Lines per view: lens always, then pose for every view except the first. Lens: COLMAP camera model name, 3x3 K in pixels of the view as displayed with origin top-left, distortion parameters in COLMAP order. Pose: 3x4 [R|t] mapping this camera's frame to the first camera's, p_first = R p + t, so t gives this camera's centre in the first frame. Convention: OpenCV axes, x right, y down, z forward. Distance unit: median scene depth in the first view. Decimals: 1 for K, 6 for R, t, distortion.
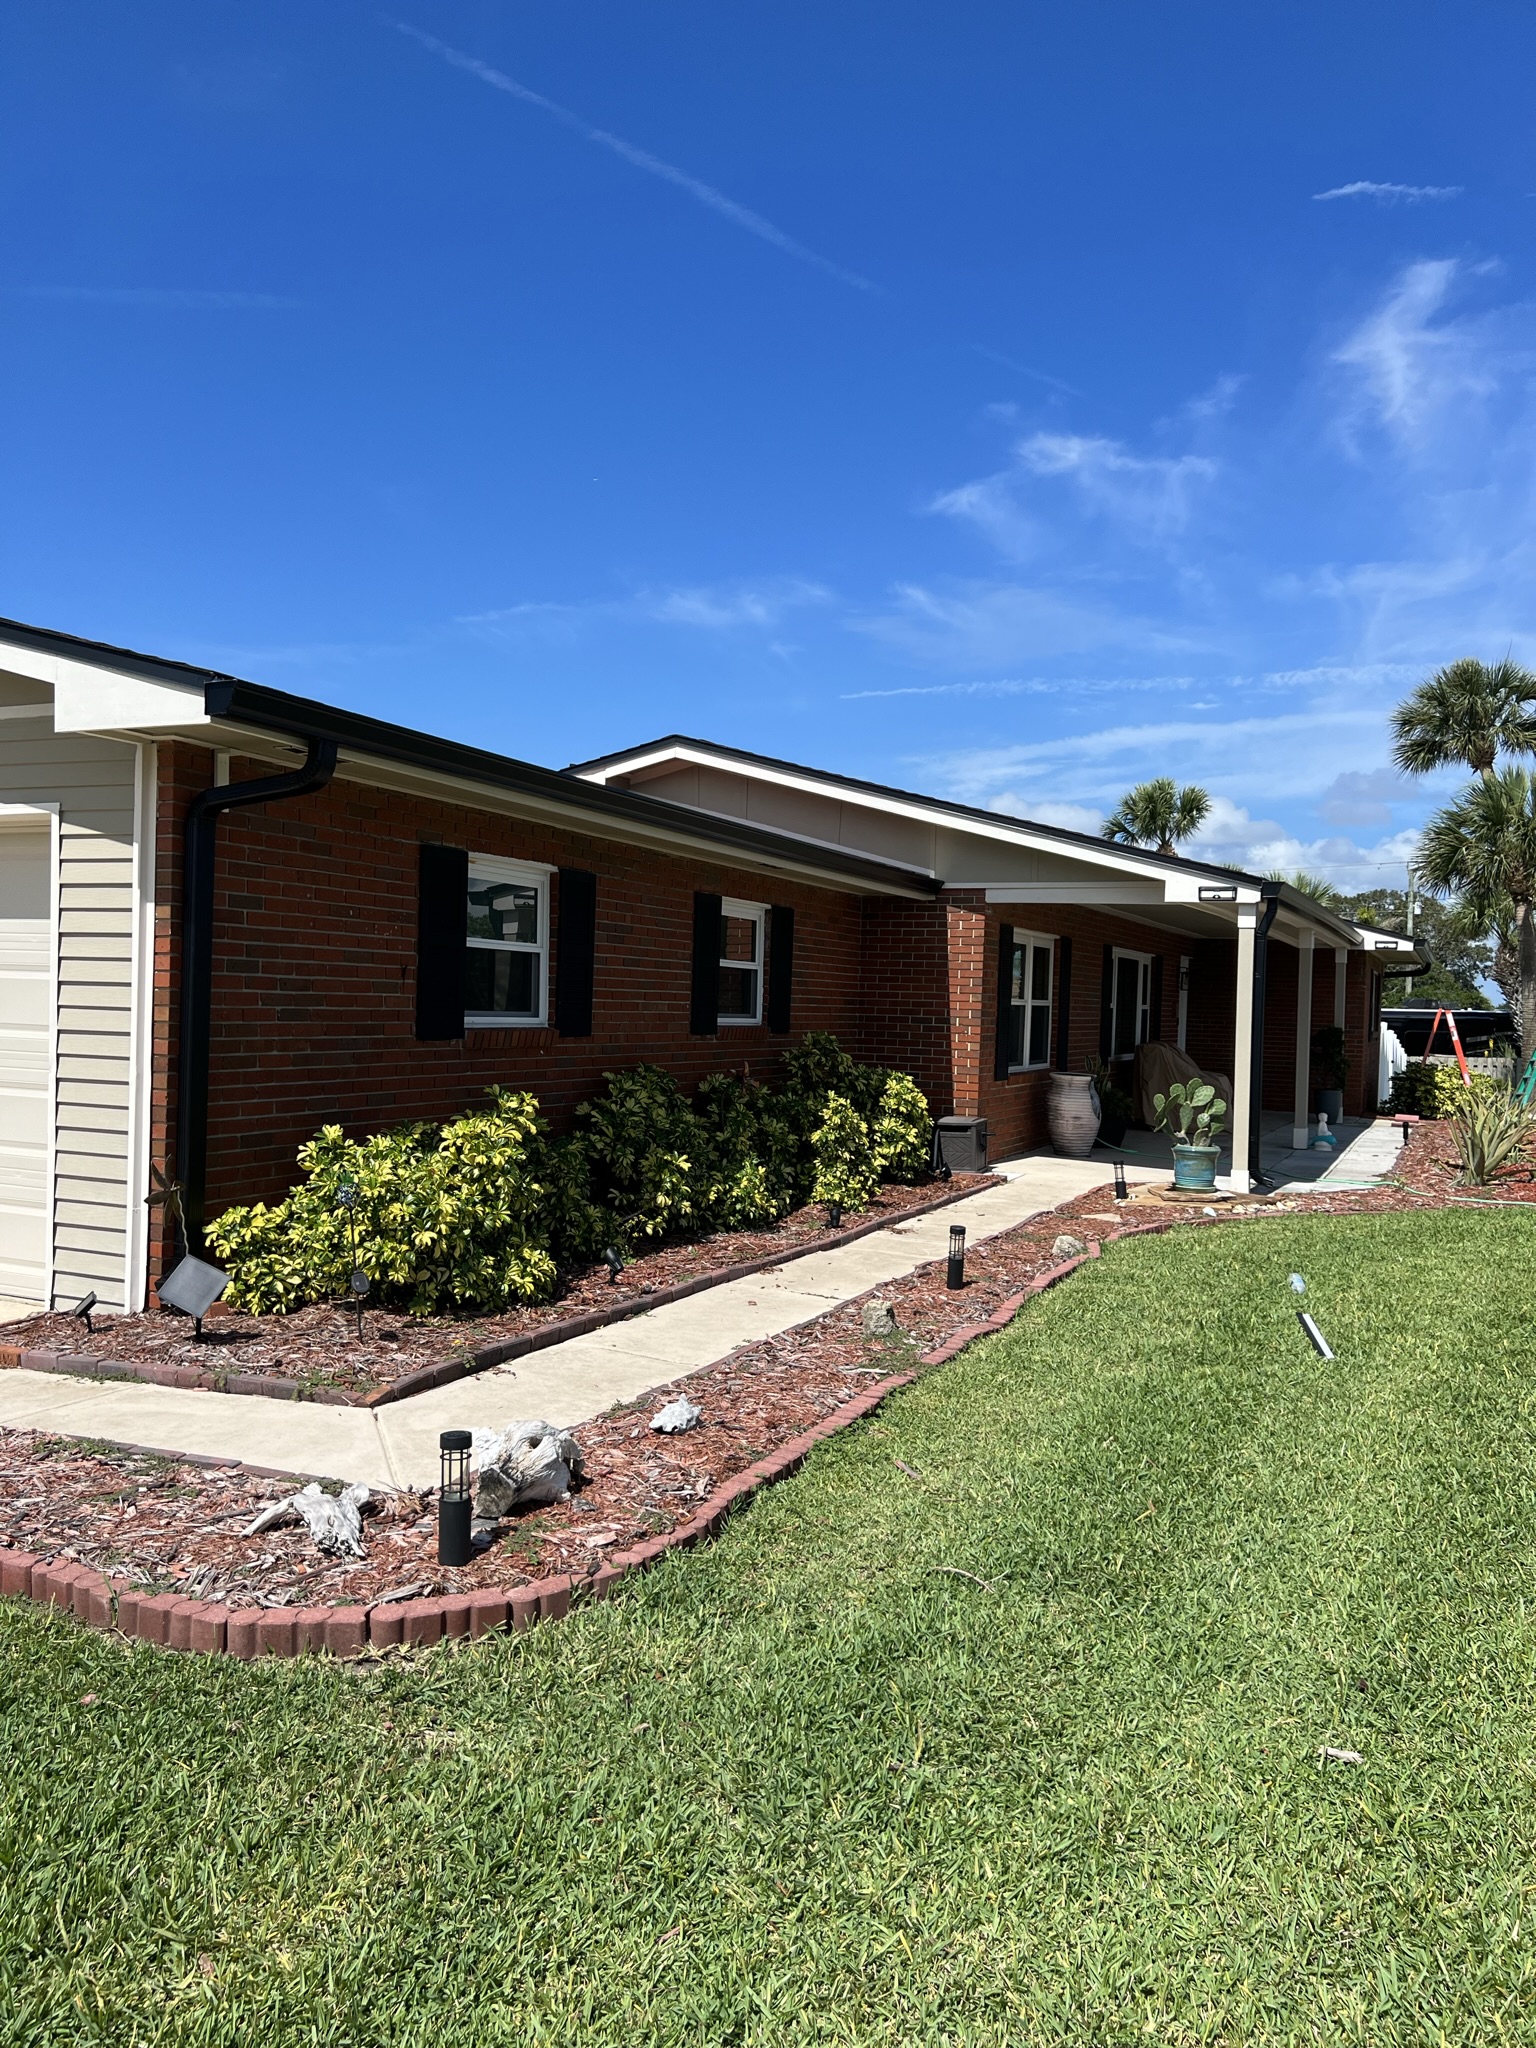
lens RADIAL K [[1536.3, 0, 785.9], [0, 1536.3, 1058.5], [0, 0, 1]] dist [0.065020, -0.071304]
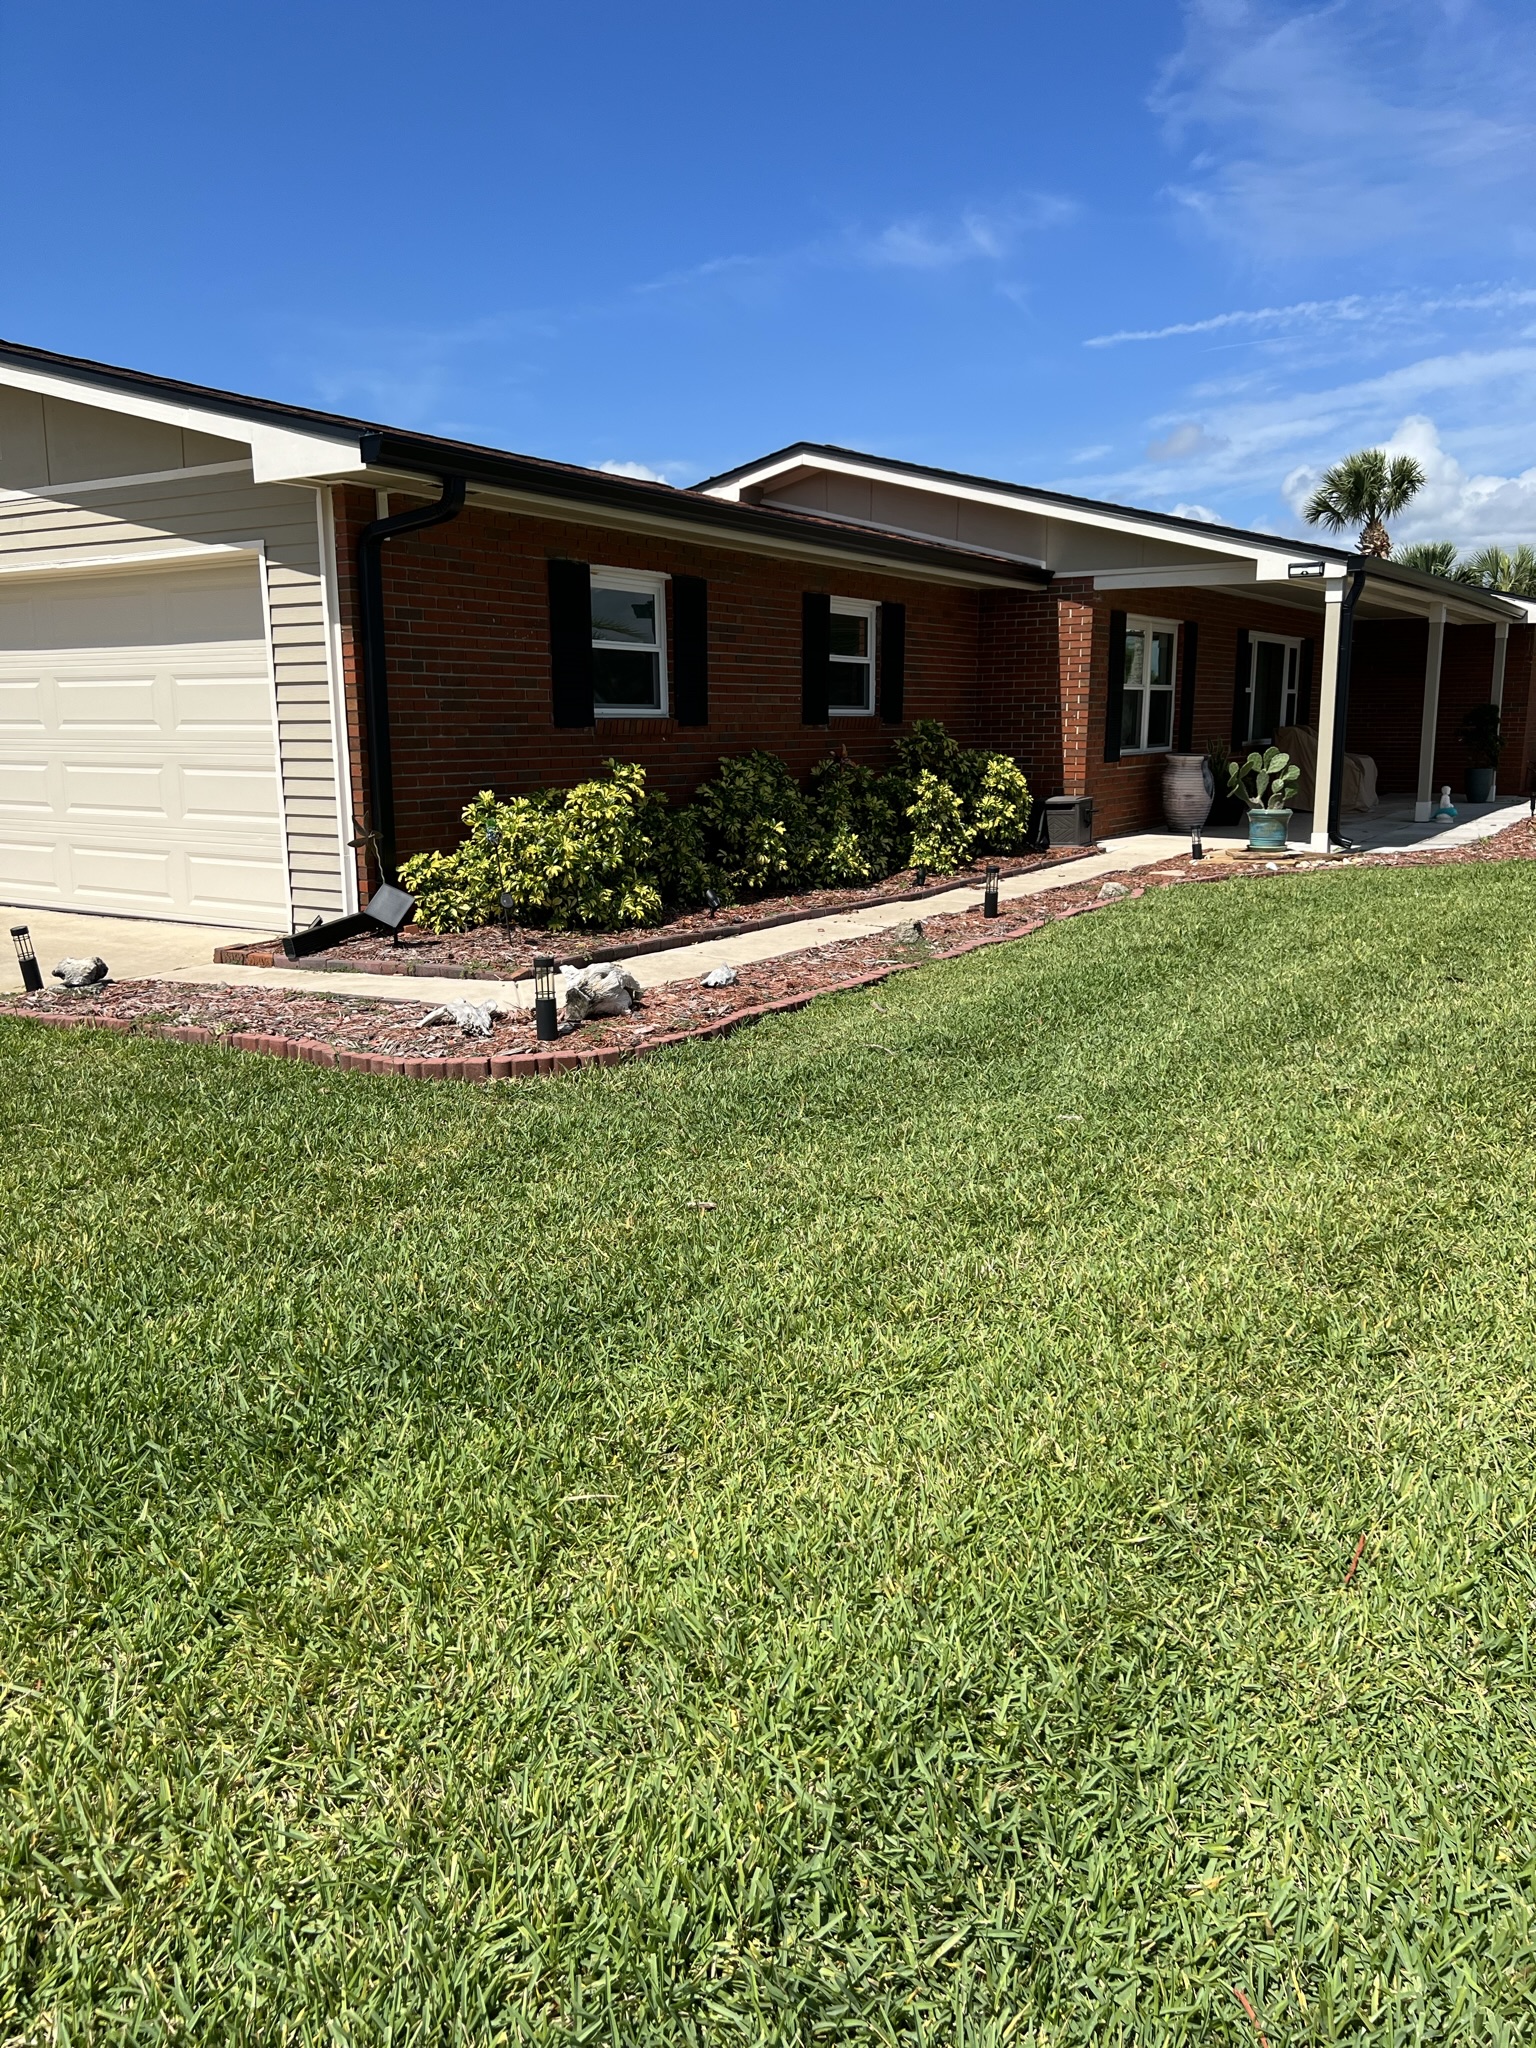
lens RADIAL K [[1536.3, 0, 770.3], [0, 1536.3, 1047.9], [0, 0, 1]] dist [0.065020, -0.071304]
pose [[0.989326, -0.007966, -0.145501, 0.073482], [0.032655, 0.985230, 0.168095, 0.026716], [0.142013, -0.171052, 0.974974, -0.148741]]
